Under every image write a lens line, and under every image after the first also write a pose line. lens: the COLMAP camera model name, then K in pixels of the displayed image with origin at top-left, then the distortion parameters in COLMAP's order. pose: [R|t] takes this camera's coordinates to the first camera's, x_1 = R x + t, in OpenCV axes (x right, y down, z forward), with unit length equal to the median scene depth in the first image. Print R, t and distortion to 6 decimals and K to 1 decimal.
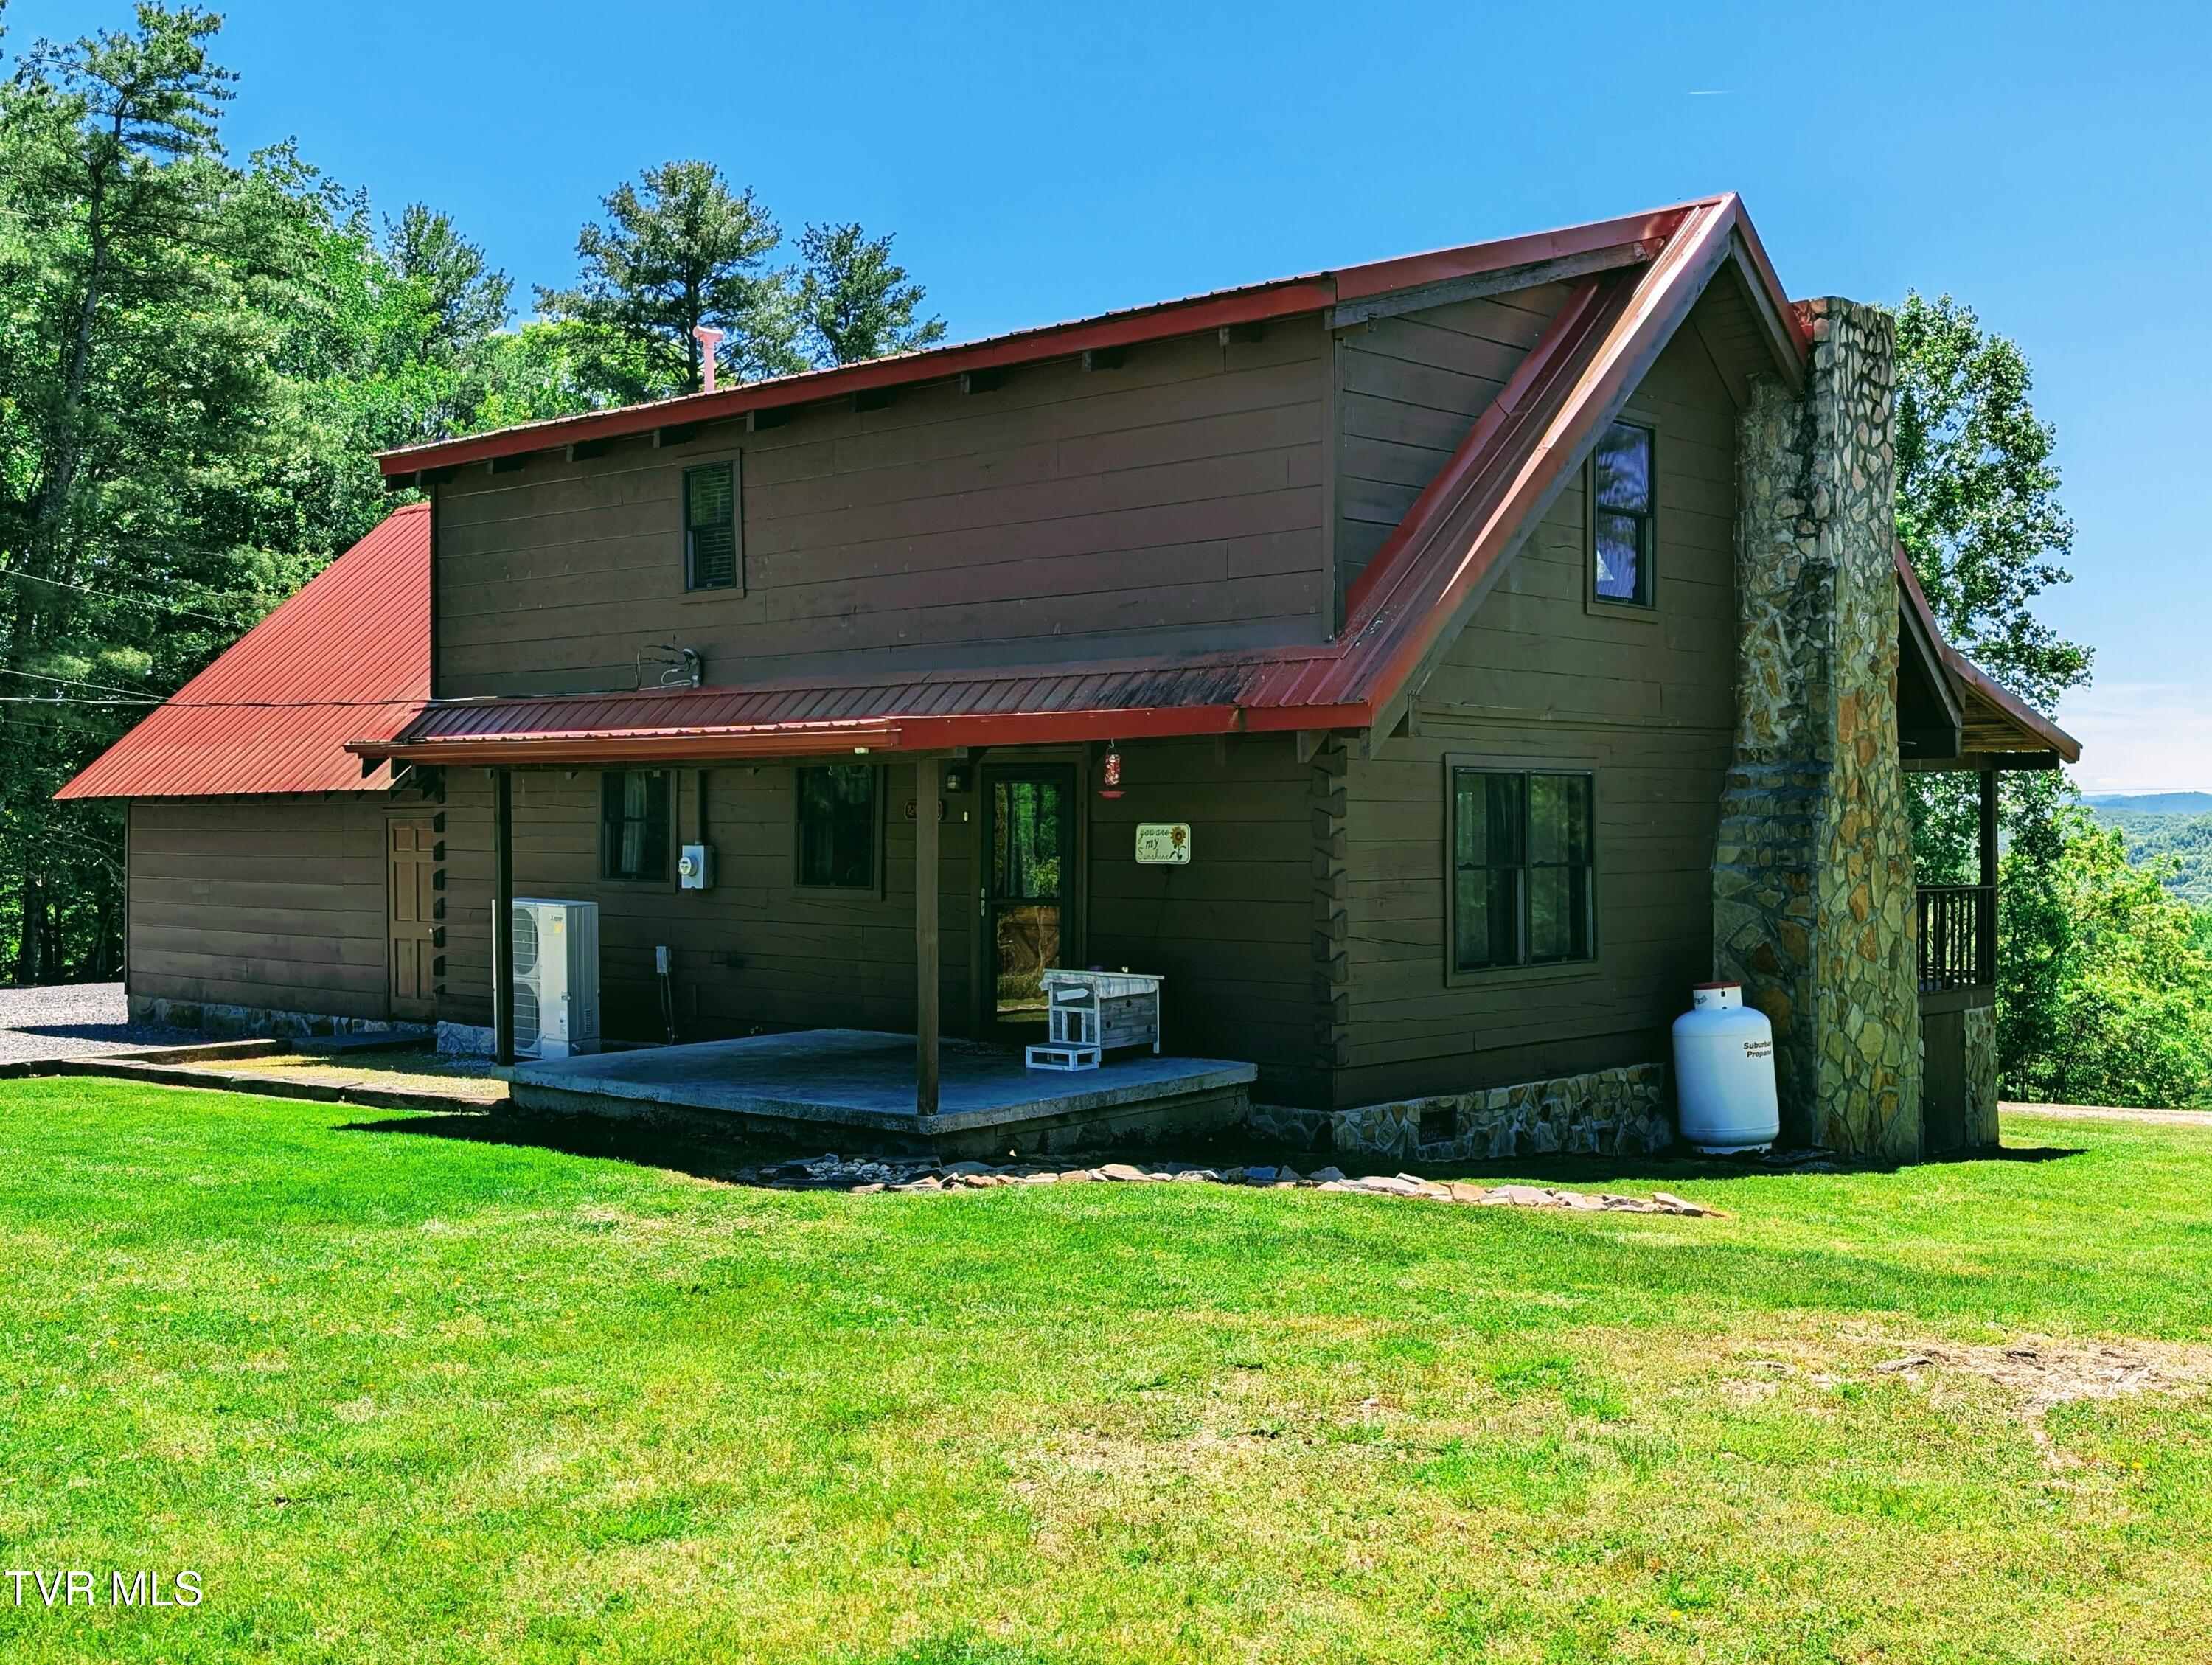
lens RADIAL K [[2272.1, 0, 1106.0], [0, 2272.1, 832.5], [0, 0, 1]] dist [0.142112, -0.552352]
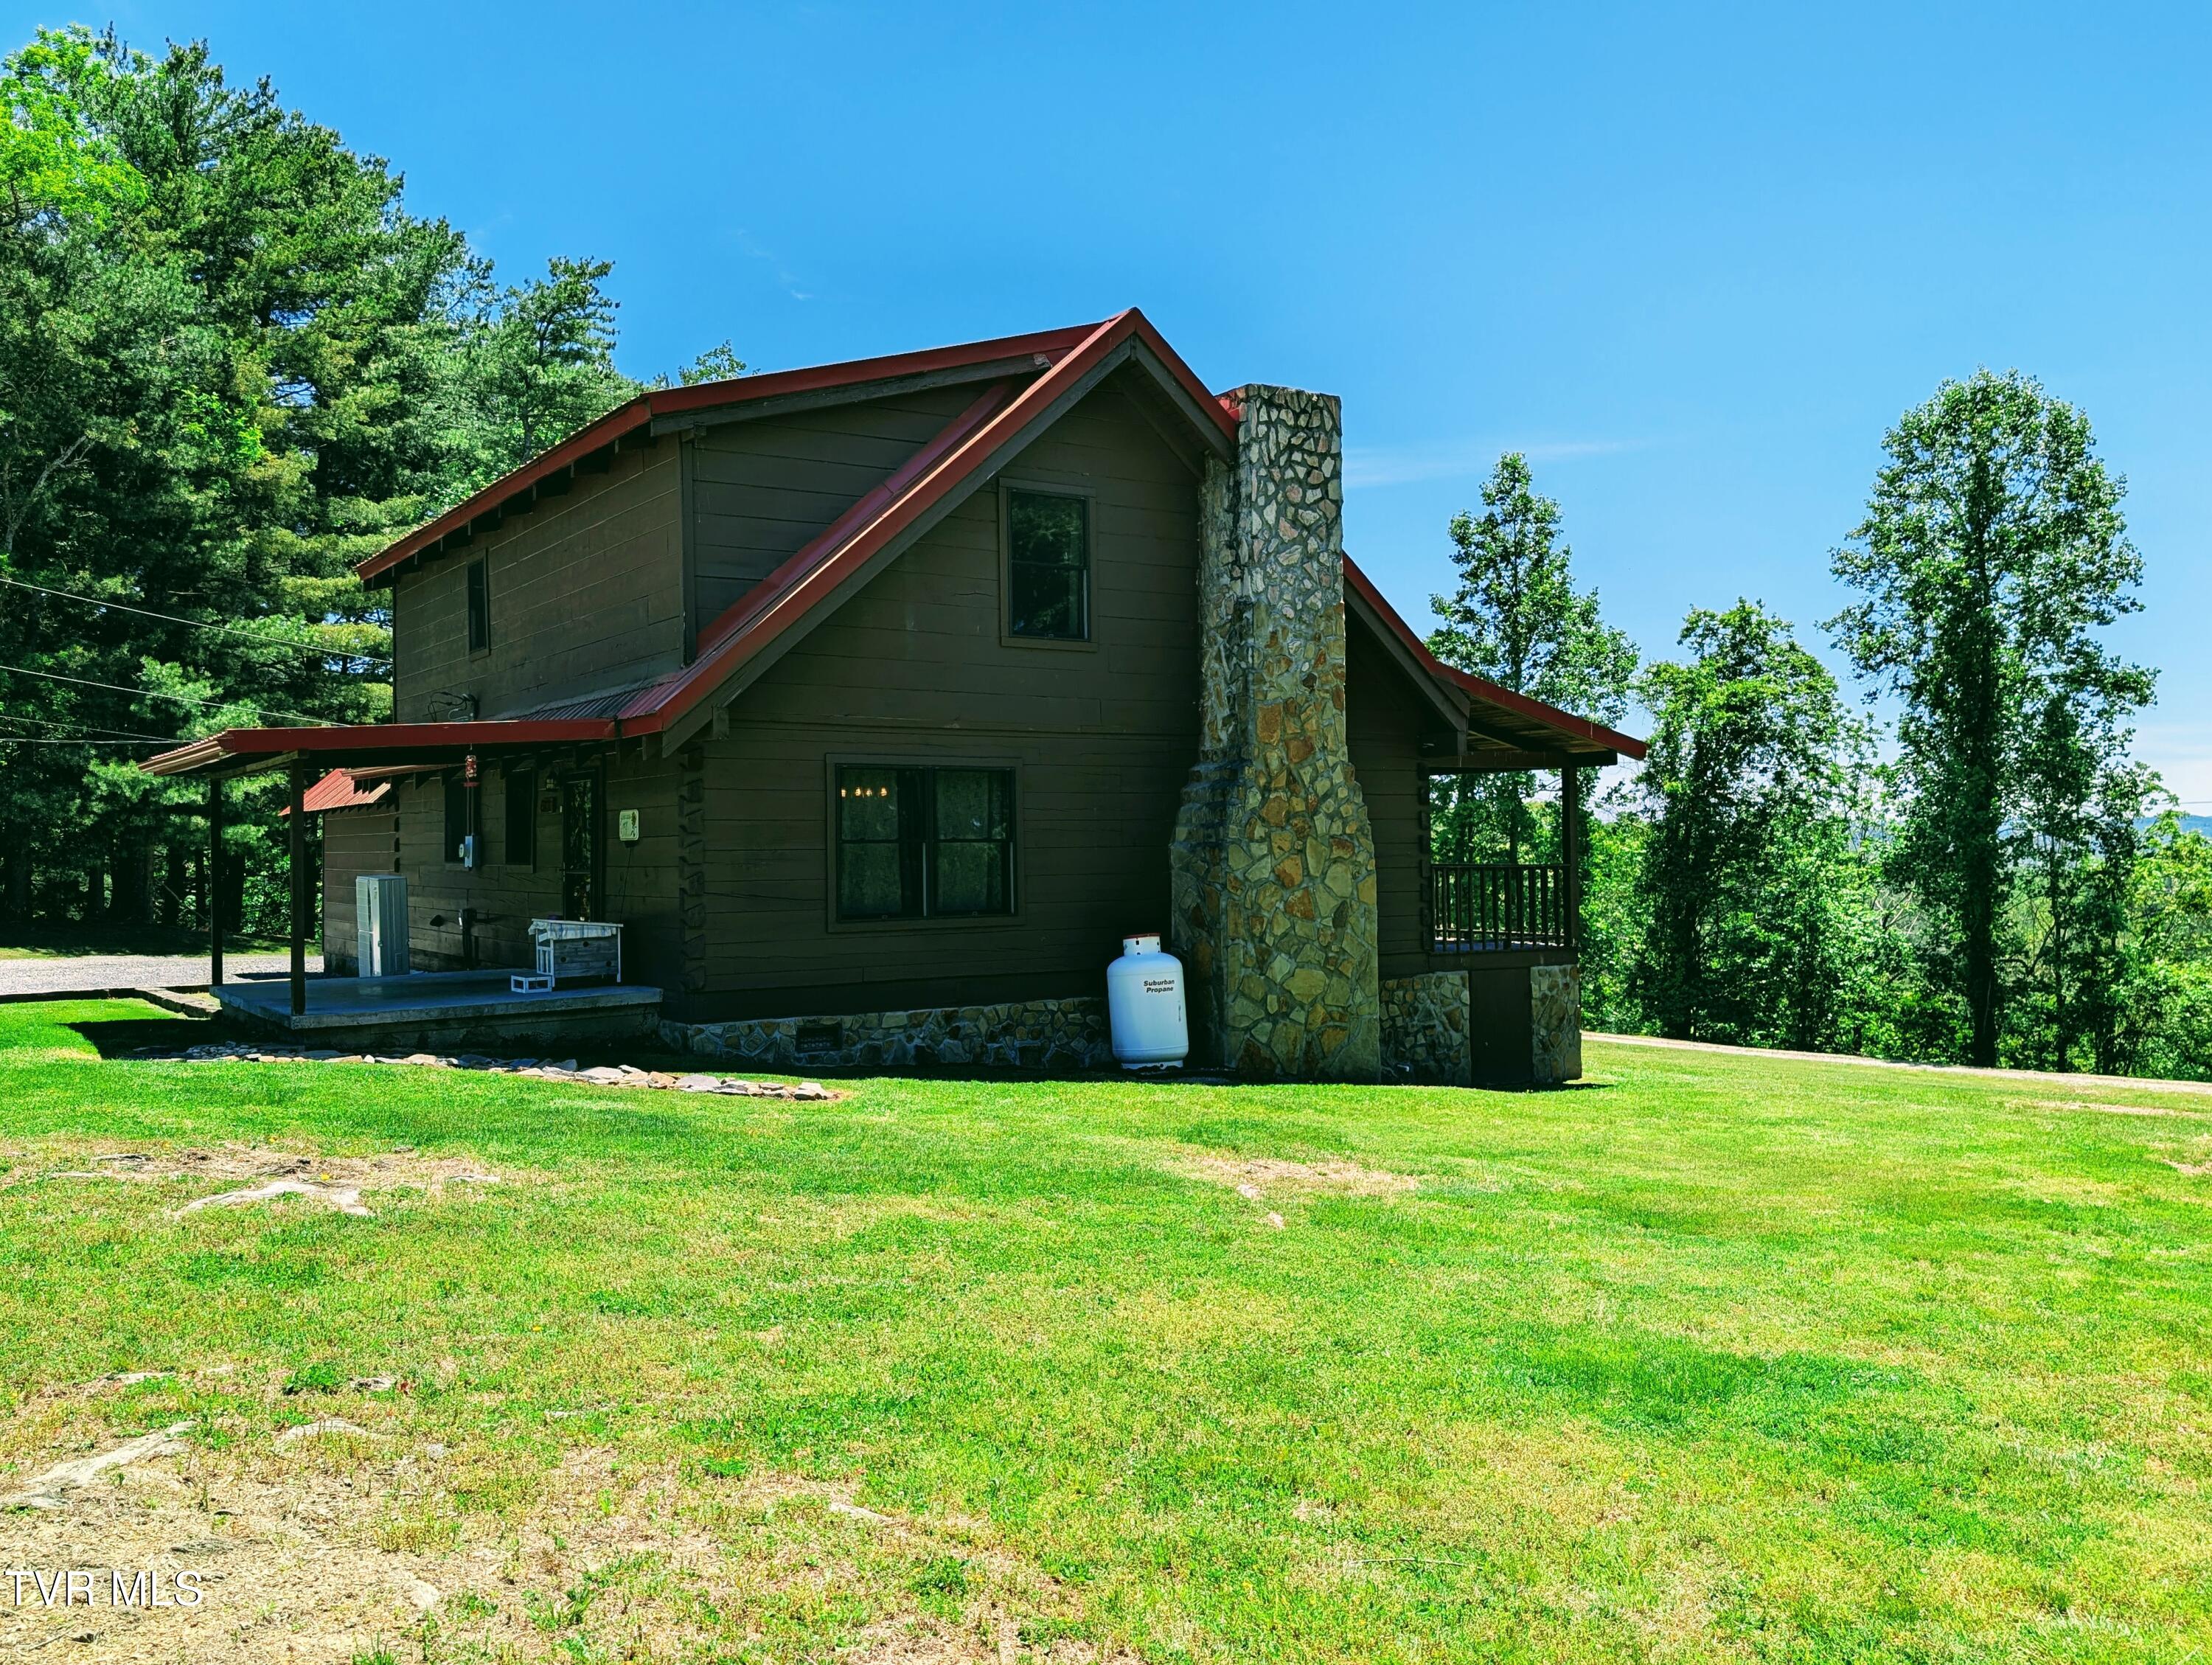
lens RADIAL K [[1806.4, 0, 1106.0], [0, 1806.4, 832.5], [0, 0, 1]] dist [0.115641, -0.001260]
pose [[0.969834, -0.011024, -0.243518, 0.476366], [0.007887, 0.999873, -0.013853, 0.022321], [0.243640, 0.011515, 0.969797, 0.026041]]
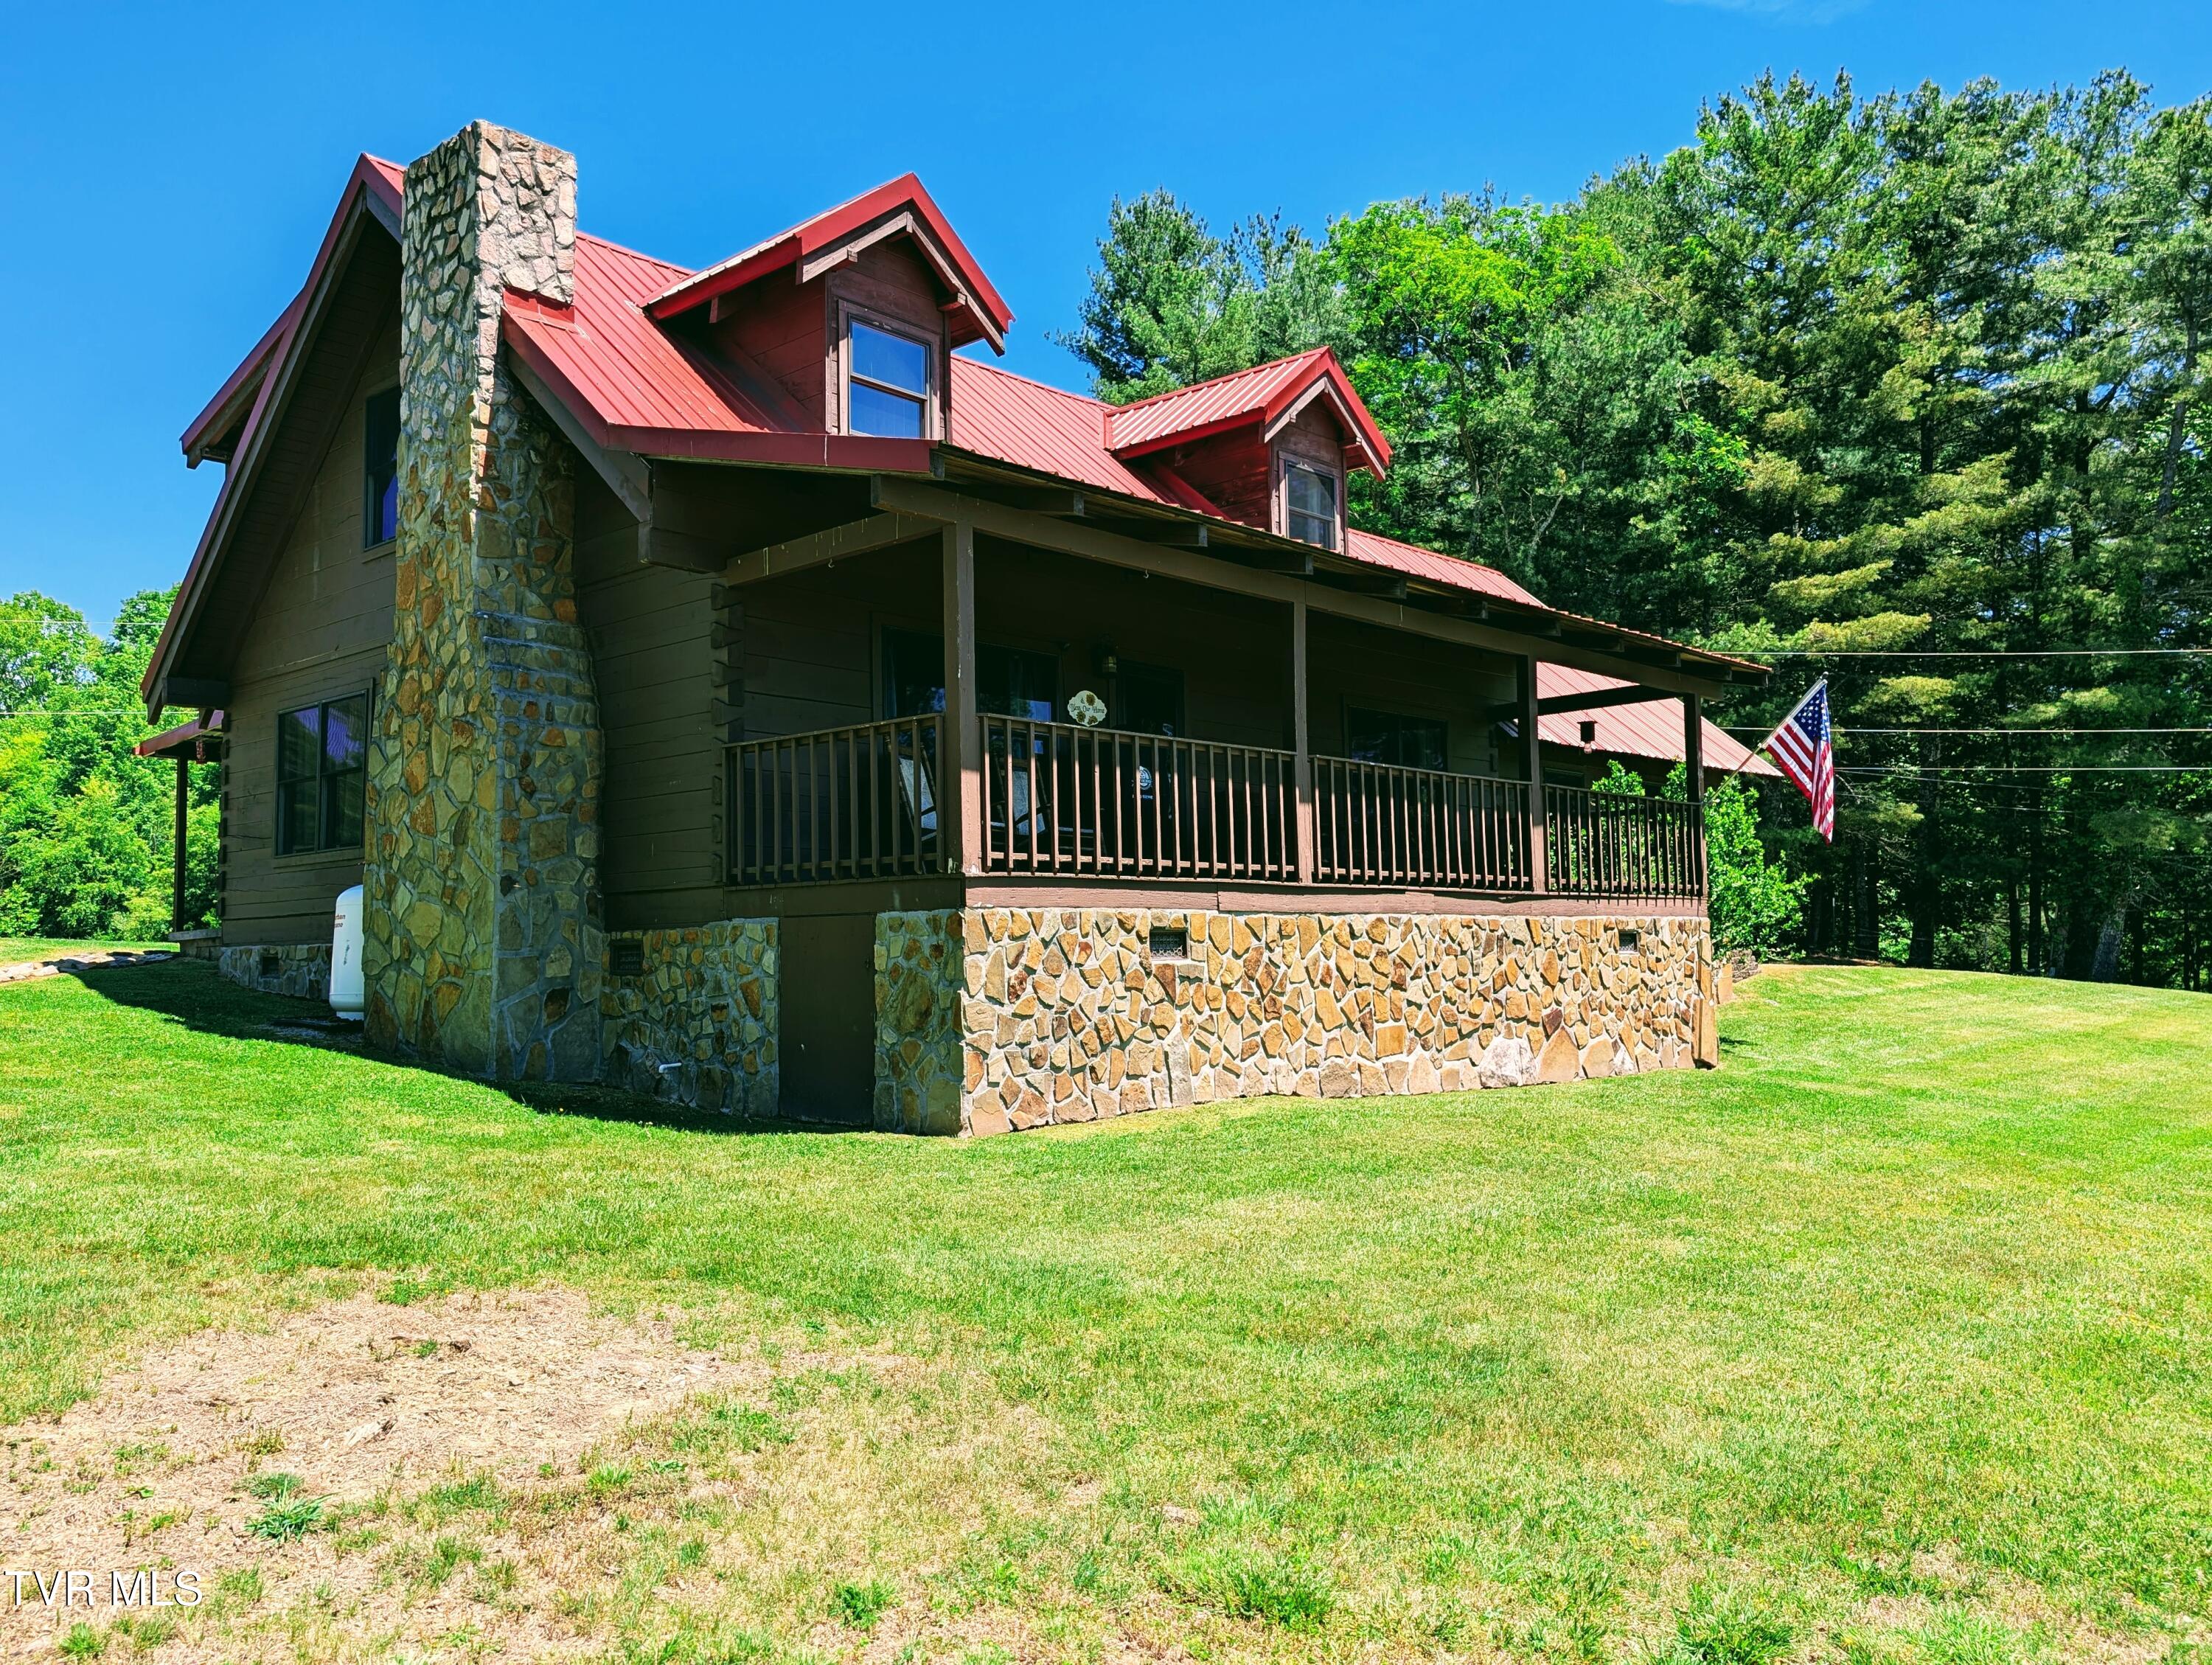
lens RADIAL K [[1767.5, 0, 1106.0], [0, 1767.5, 832.5], [0, 0, 1]] dist [0.087146, -0.207477]
pose [[-0.009744, -0.072082, -0.997351, 1.059600], [0.010460, 0.997337, -0.072183, 0.111228], [0.999898, -0.011136, -0.008964, 1.300907]]
